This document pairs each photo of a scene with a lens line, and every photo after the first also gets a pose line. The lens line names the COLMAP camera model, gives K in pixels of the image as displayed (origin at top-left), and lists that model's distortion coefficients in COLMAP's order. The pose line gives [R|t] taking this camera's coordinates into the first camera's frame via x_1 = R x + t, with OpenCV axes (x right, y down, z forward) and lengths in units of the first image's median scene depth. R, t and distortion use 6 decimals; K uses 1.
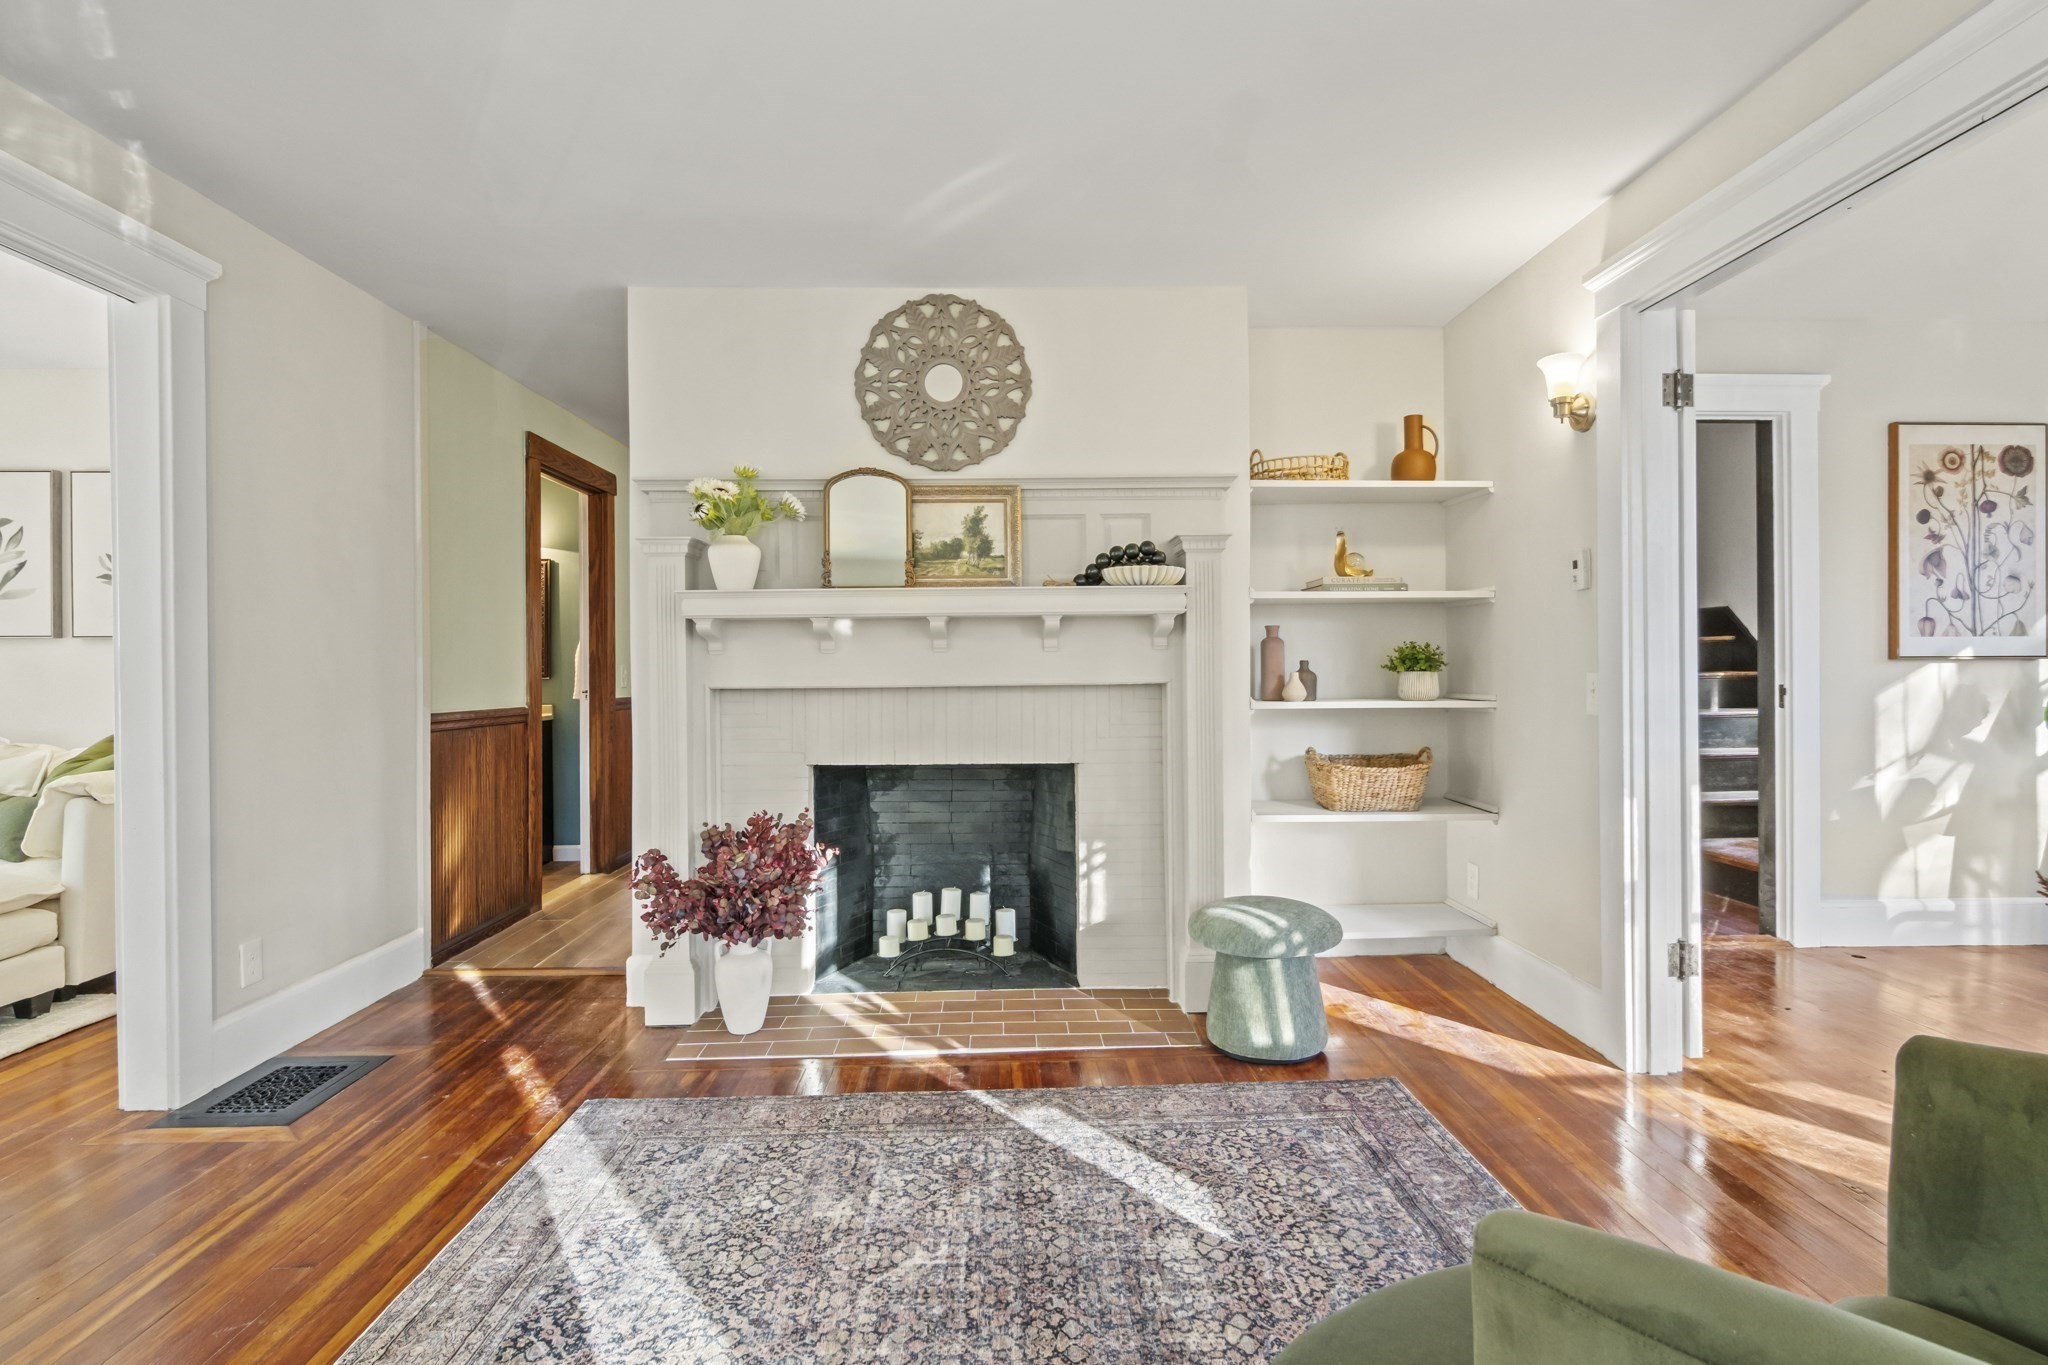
lens RADIAL K [[1003.5, 0, 1034.7], [0, 1003.5, 669.8], [0, 0, 1]] dist [0.001304, -0.001839]
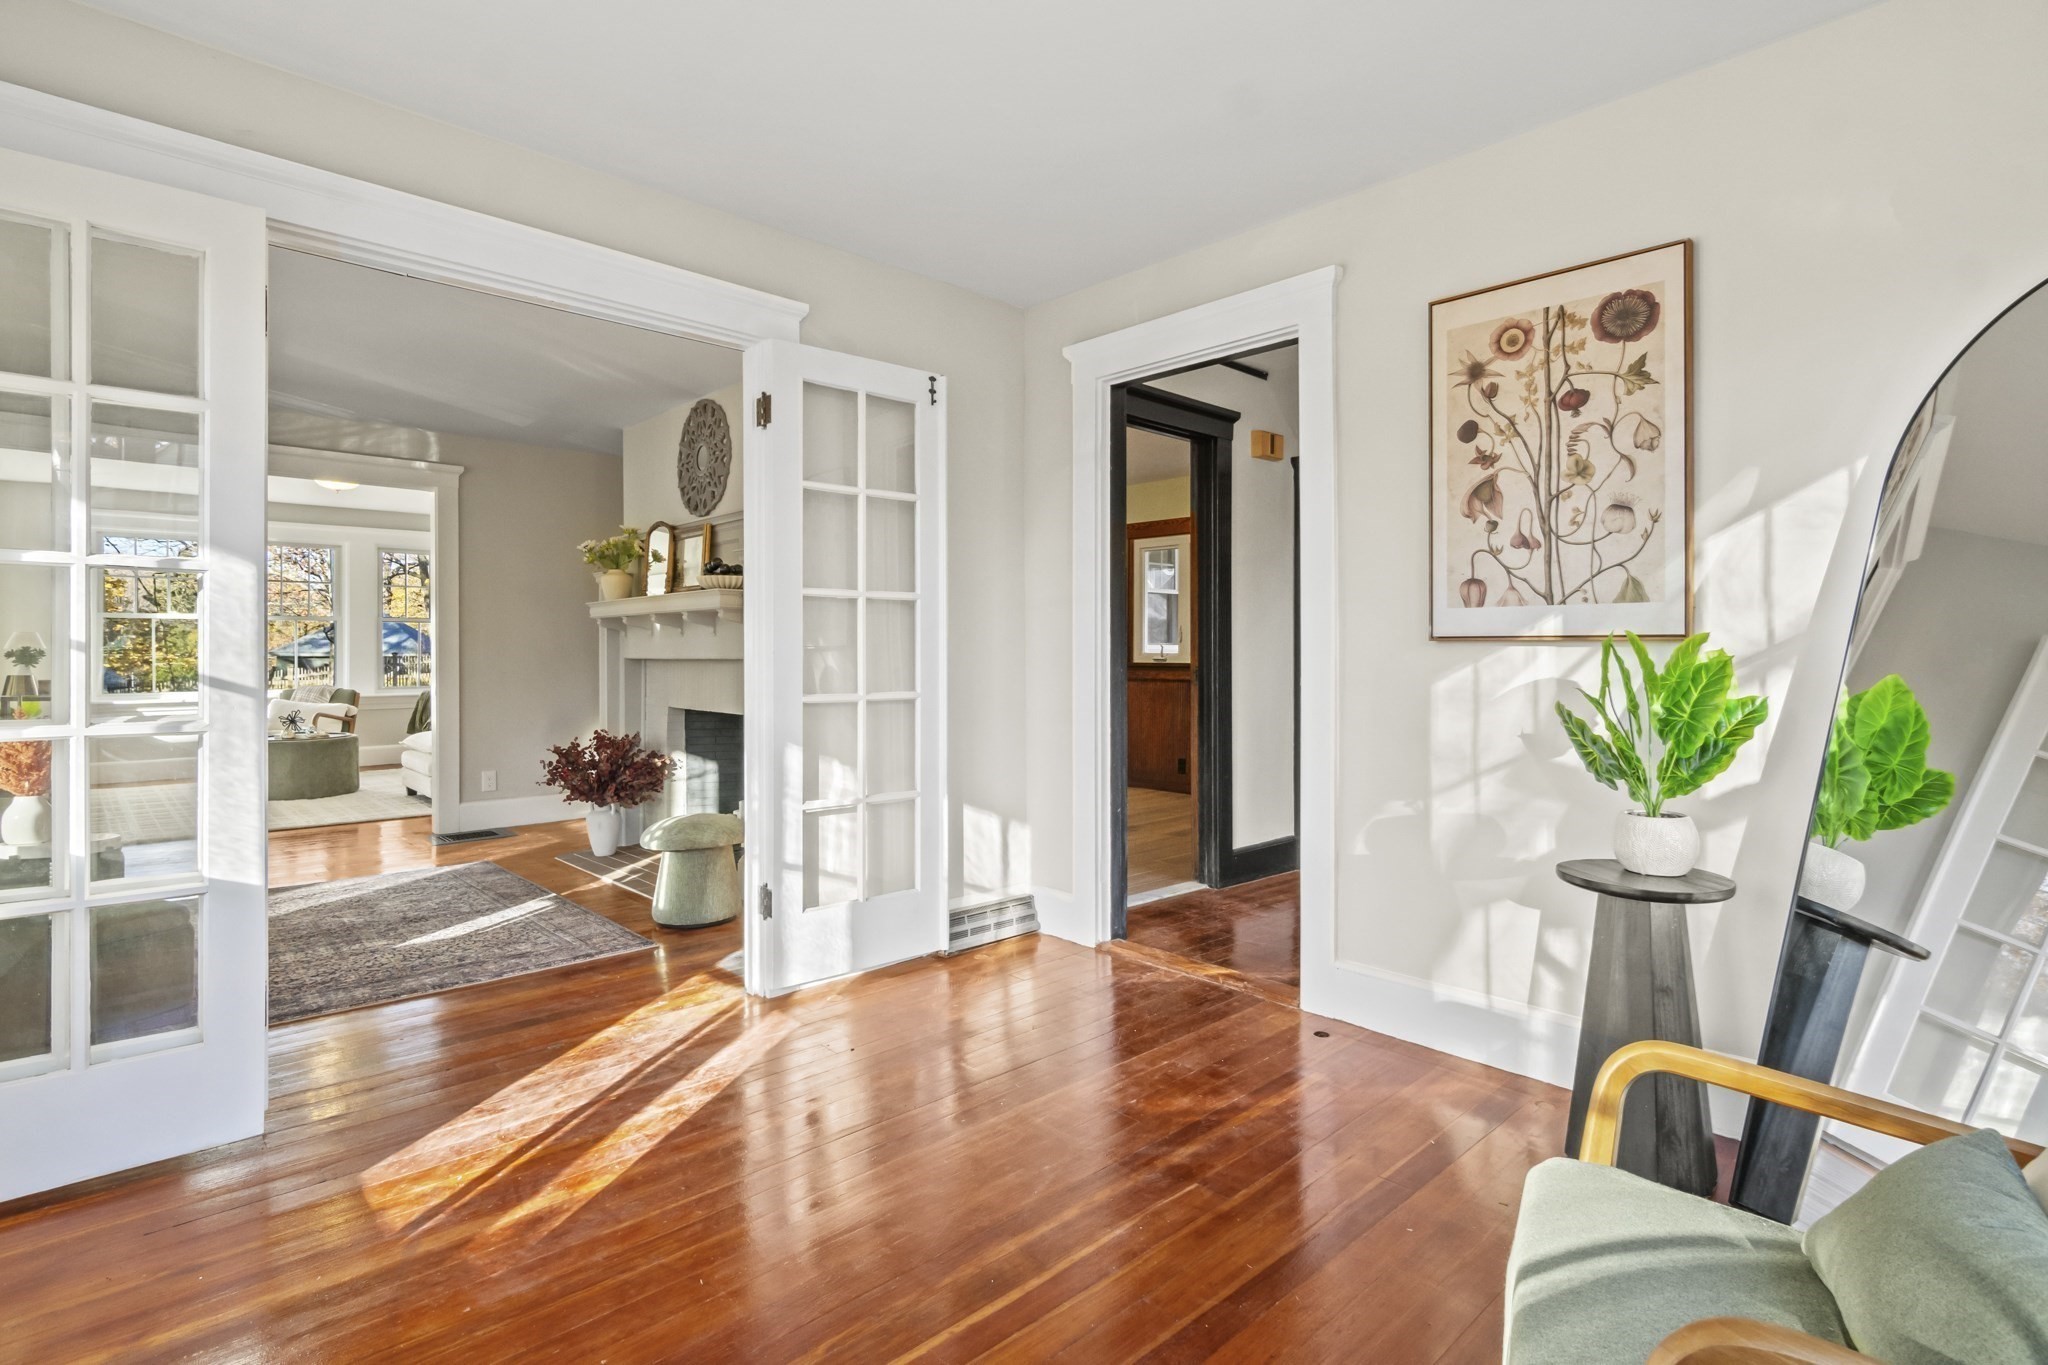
lens RADIAL K [[1002.6, 0, 1032.4], [0, 1002.6, 662.1], [0, 0, 1]] dist [-0.003492, -0.000455]
pose [[0.658086, 0.017851, -0.752732, 1.373394], [-0.002521, 0.999766, 0.021505, -0.010974], [0.752939, -0.012254, 0.657976, 0.369583]]
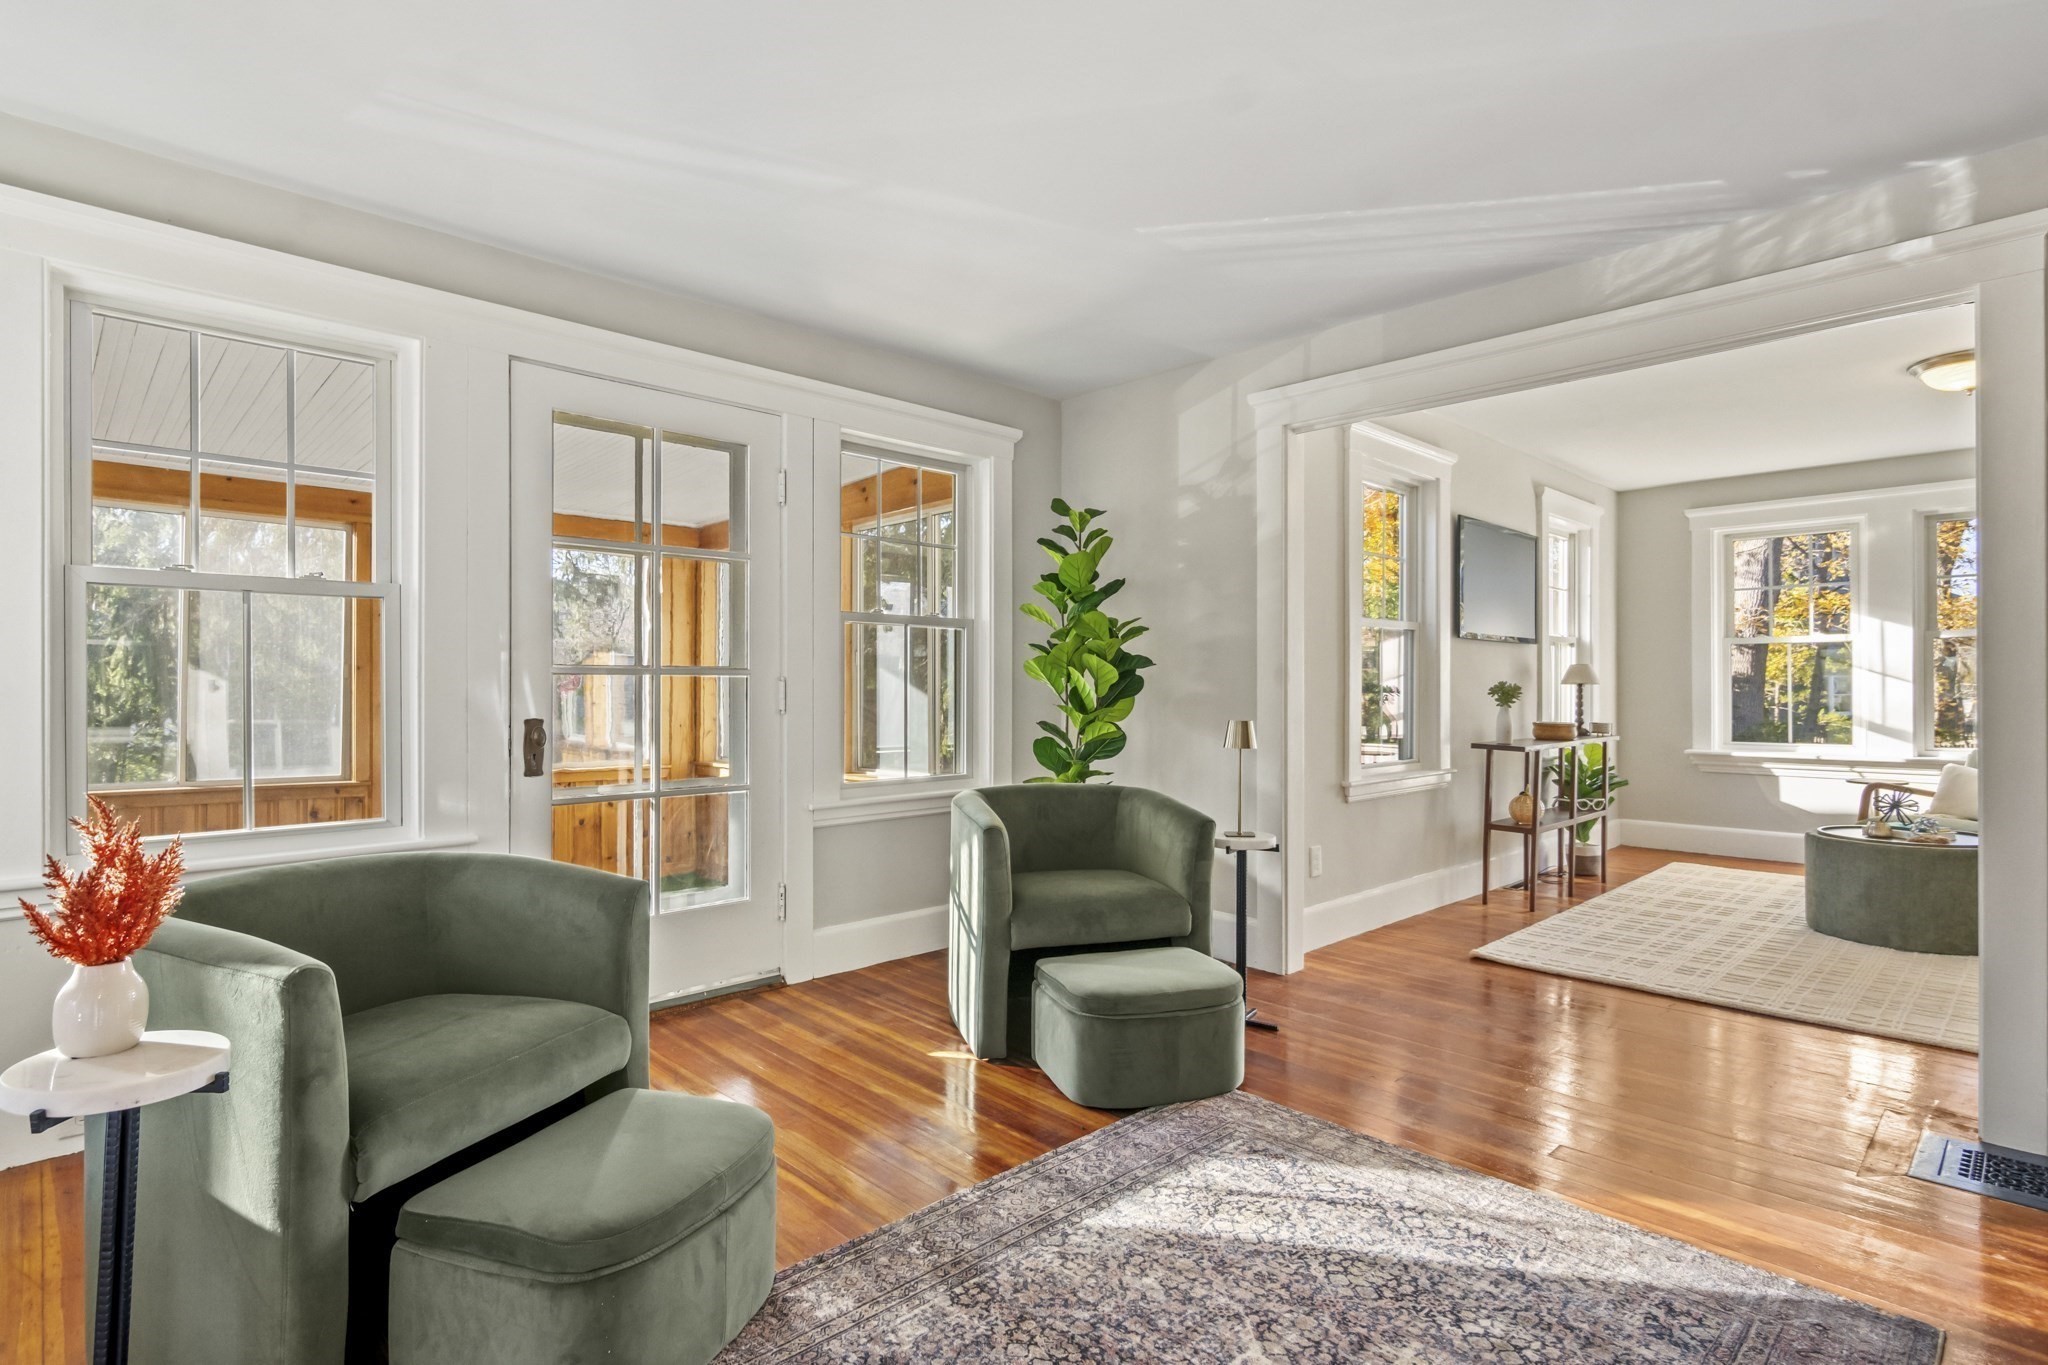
lens RADIAL K [[1019.8, 0, 1024.0], [0, 1019.8, 682.5], [0, 0, 1]] dist [0.000361, 0.000166]
pose [[-0.746622, 0.006923, -0.665212, 0.340841], [0.008287, 0.999965, 0.001105, -0.000885], [0.665196, -0.004687, -0.746654, 0.840563]]
